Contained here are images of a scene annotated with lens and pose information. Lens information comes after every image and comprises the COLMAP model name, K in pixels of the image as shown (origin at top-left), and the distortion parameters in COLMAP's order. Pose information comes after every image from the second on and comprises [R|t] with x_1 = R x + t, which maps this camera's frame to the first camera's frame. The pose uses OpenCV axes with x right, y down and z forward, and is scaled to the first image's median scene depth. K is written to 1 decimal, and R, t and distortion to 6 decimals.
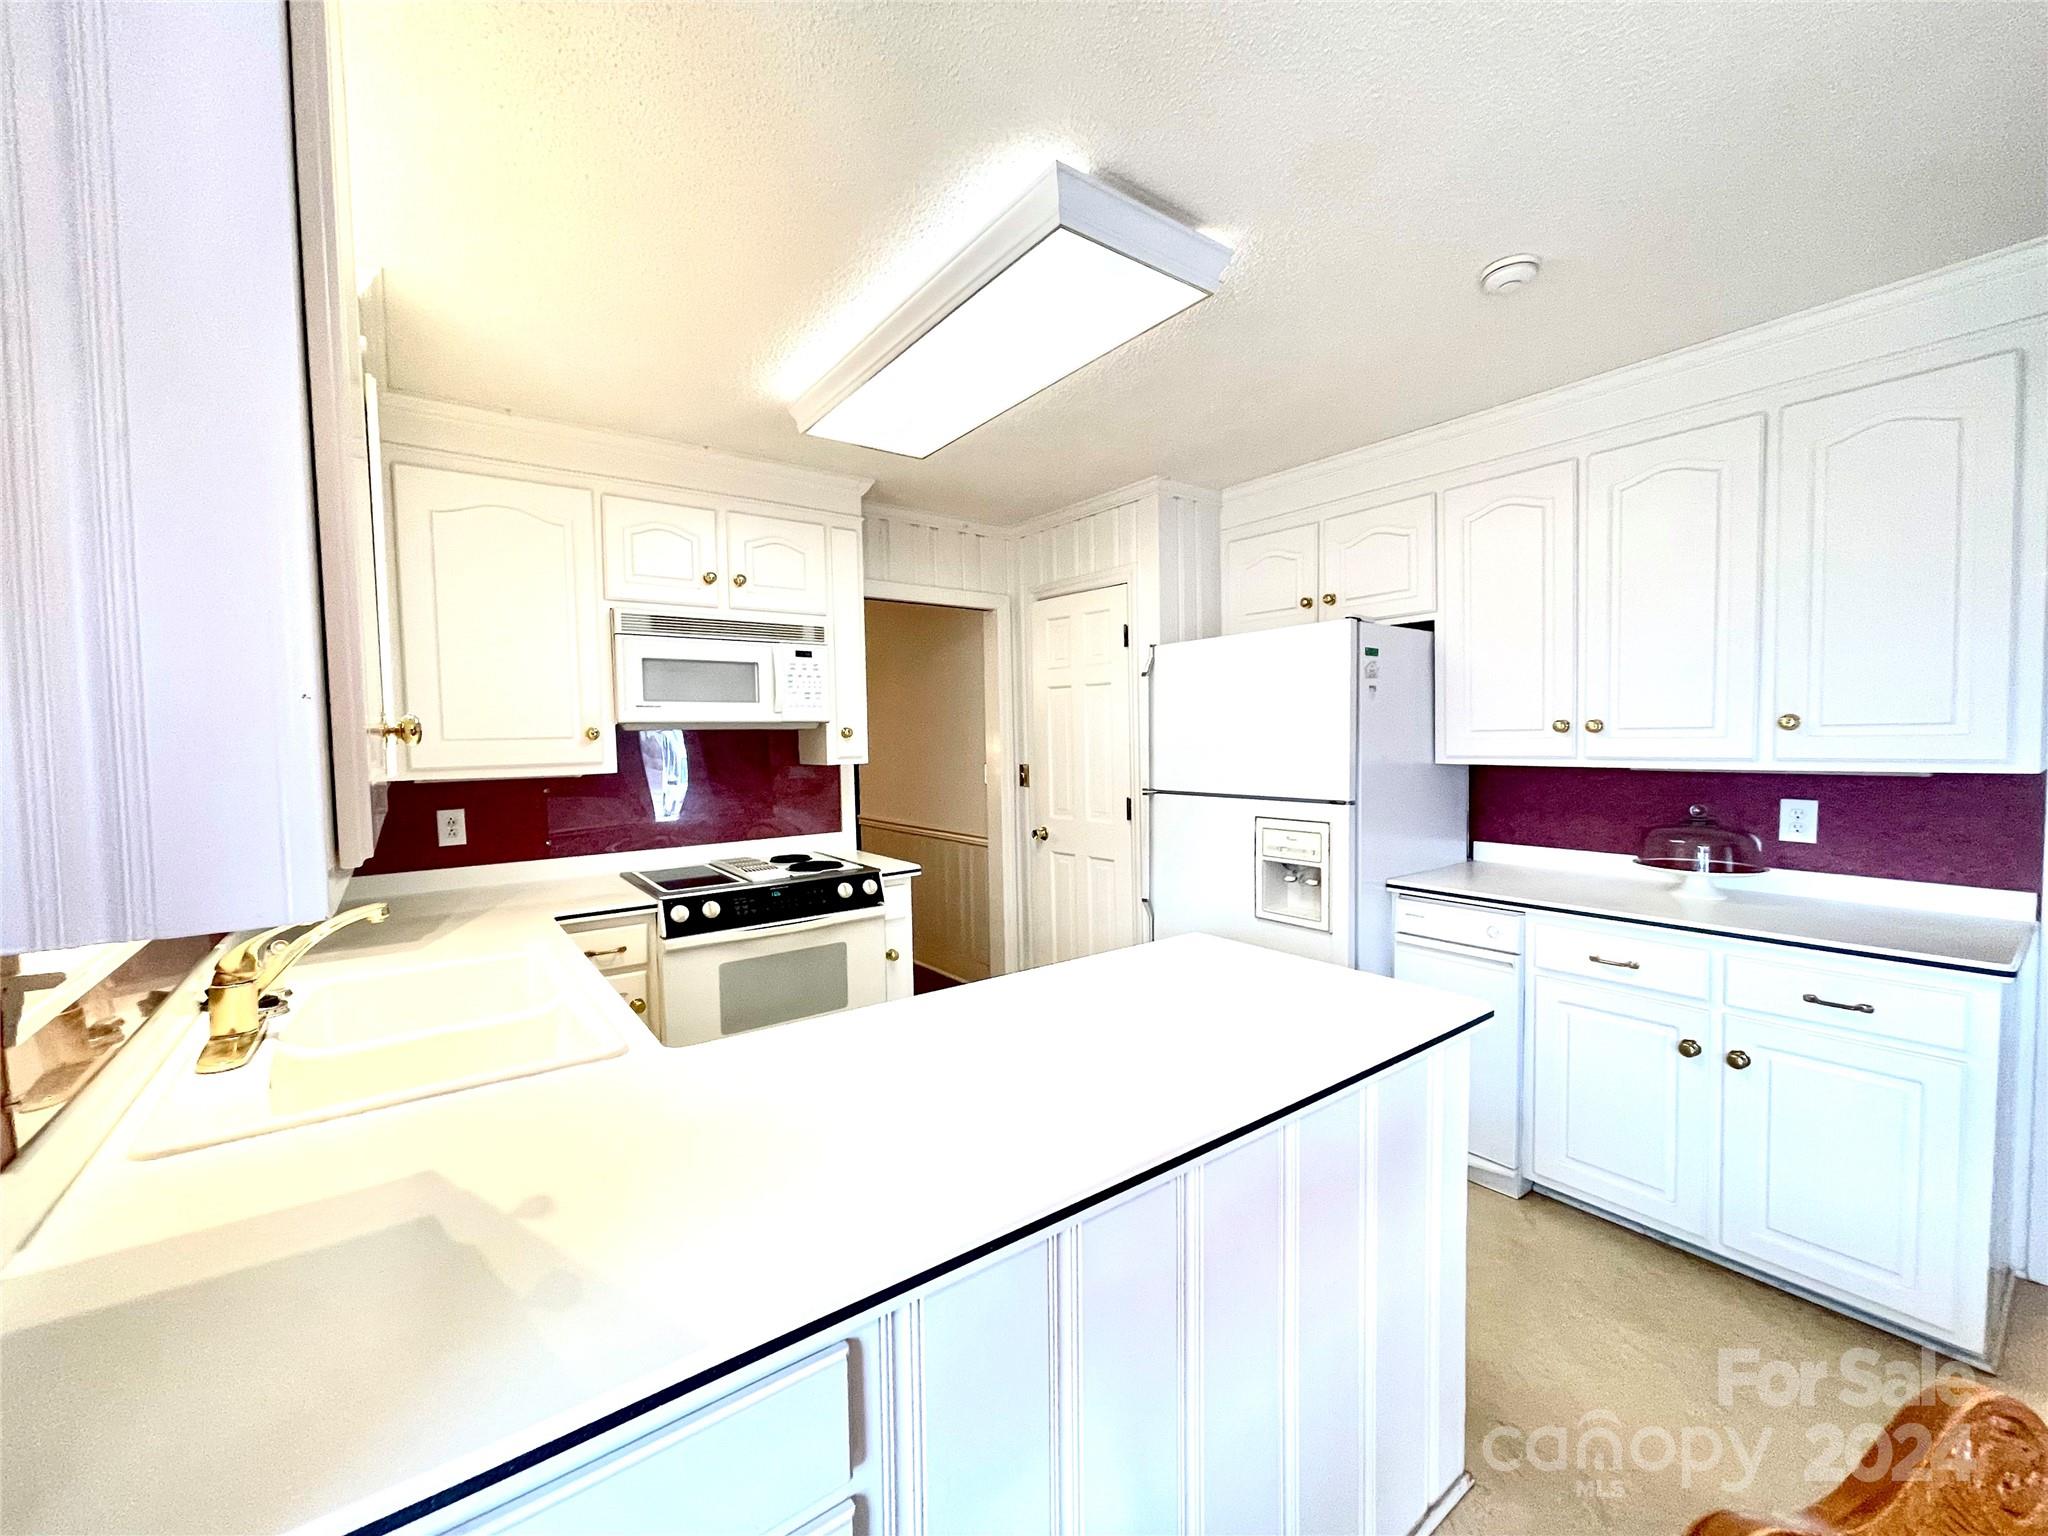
lens RADIAL K [[820.3, 0, 1024.0], [0, 820.3, 762.2], [0, 0, 1]] dist [-0.007240, 0.000322]
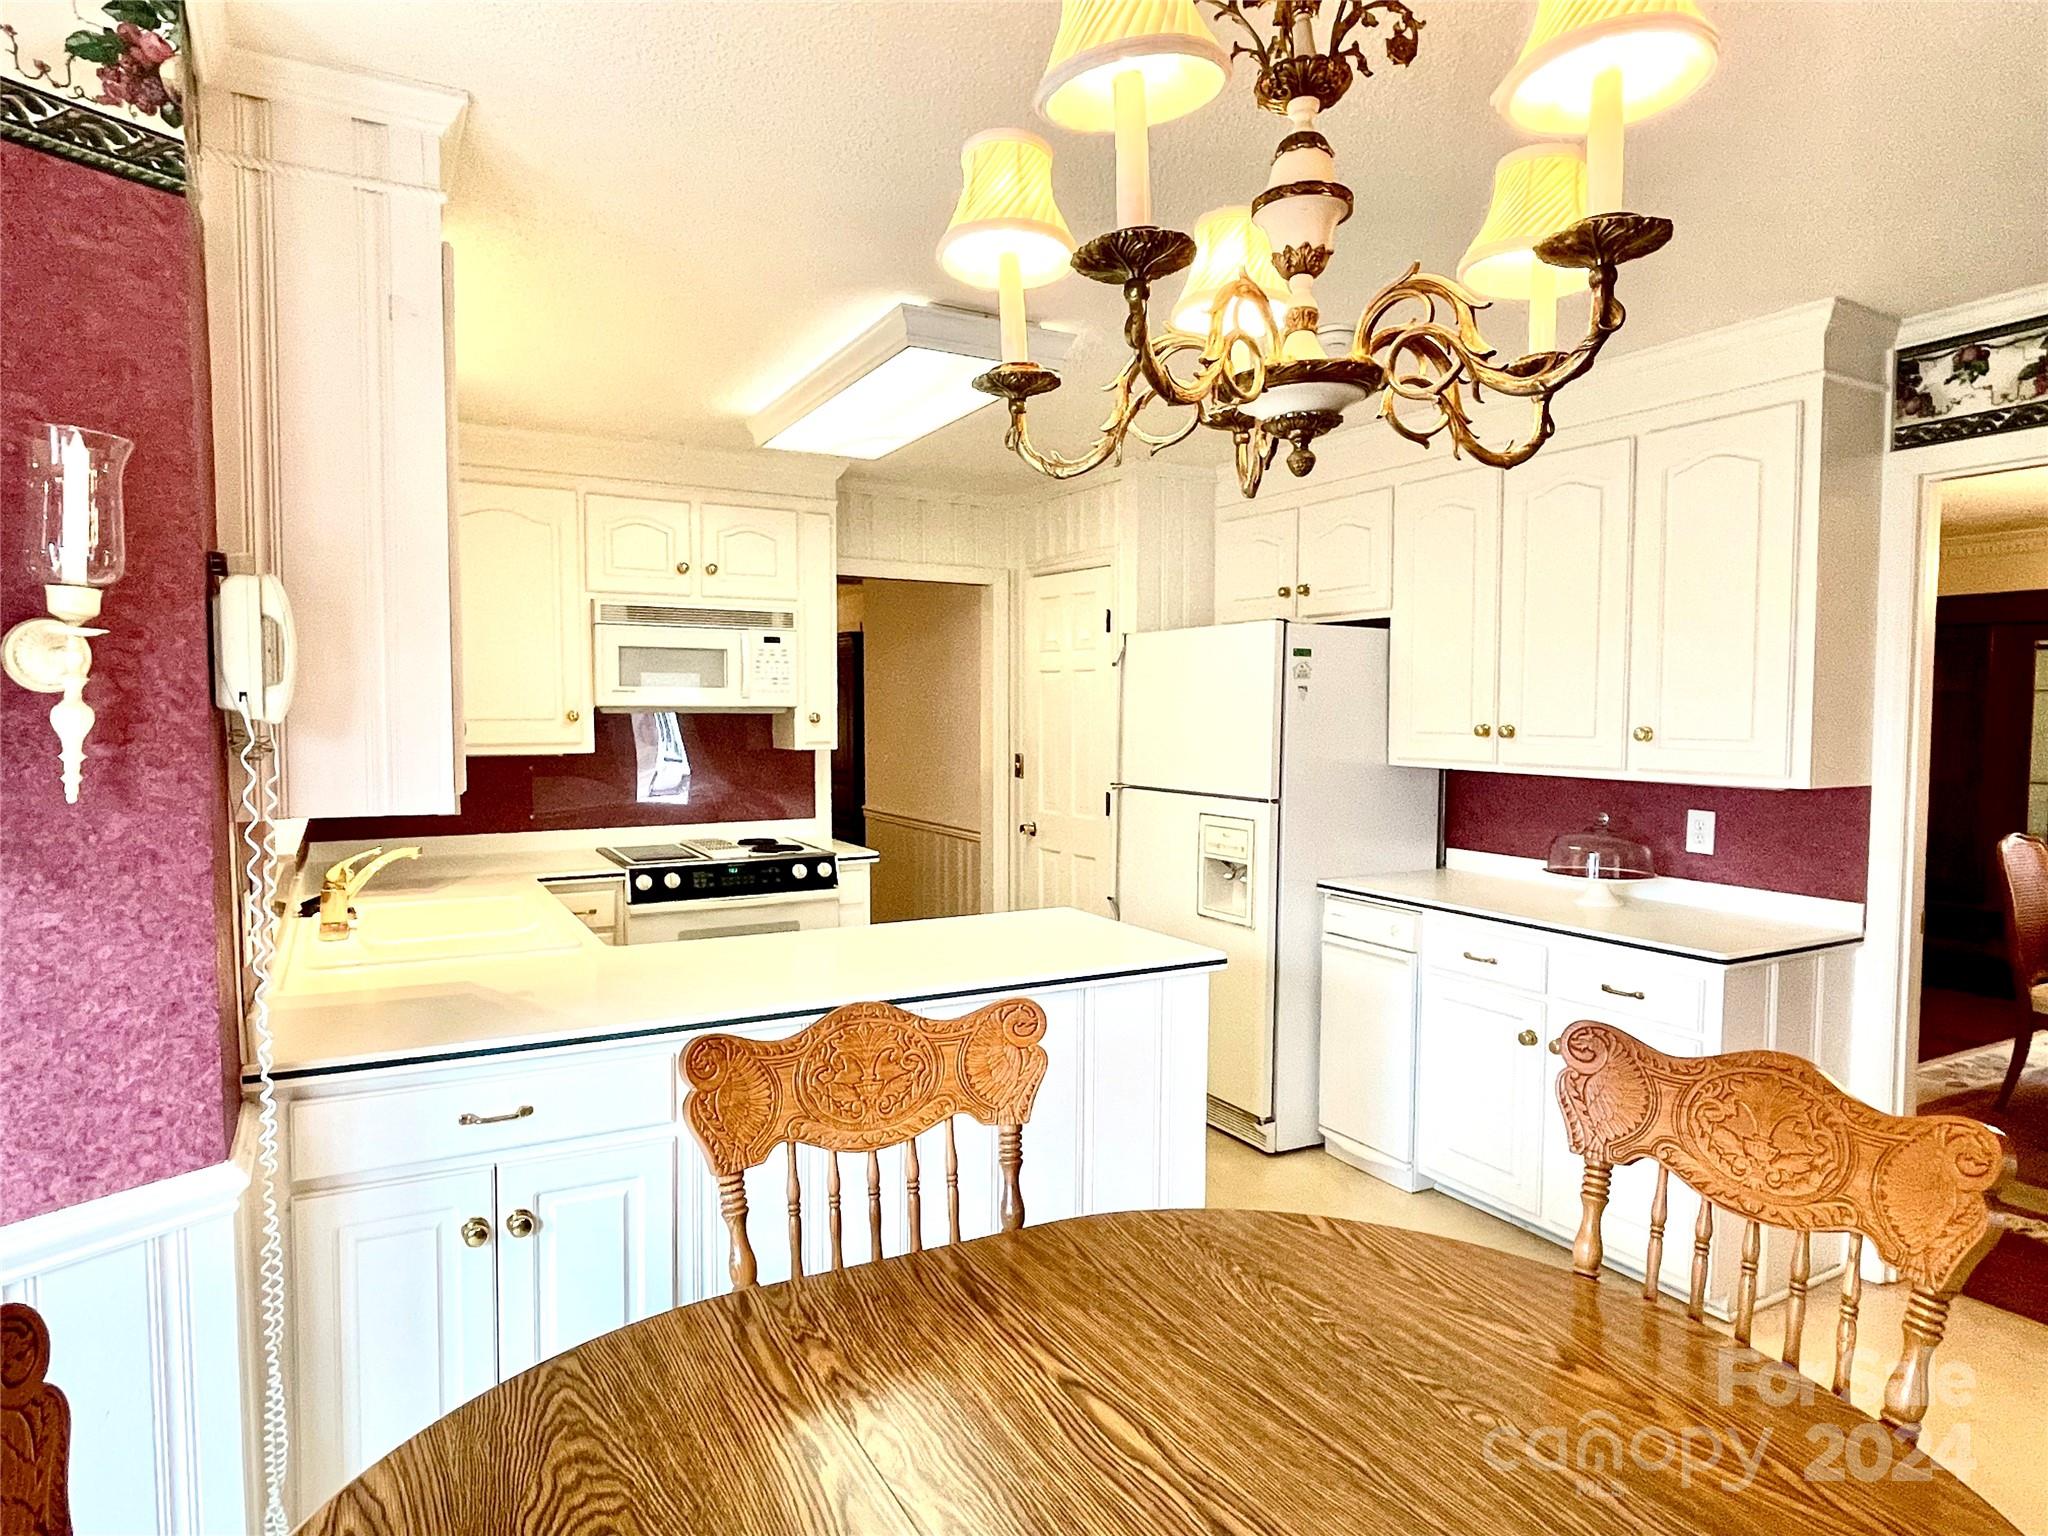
lens RADIAL K [[1181.1, 0, 1021.9], [0, 1181.1, 765.9], [0, 0, 1]] dist [-0.005517, 0.000363]
pose [[0.990812, 0.027111, -0.132499, 0.254478], [-0.024854, 0.999517, 0.018657, -0.012473], [0.132941, -0.015193, 0.991007, -0.442278]]
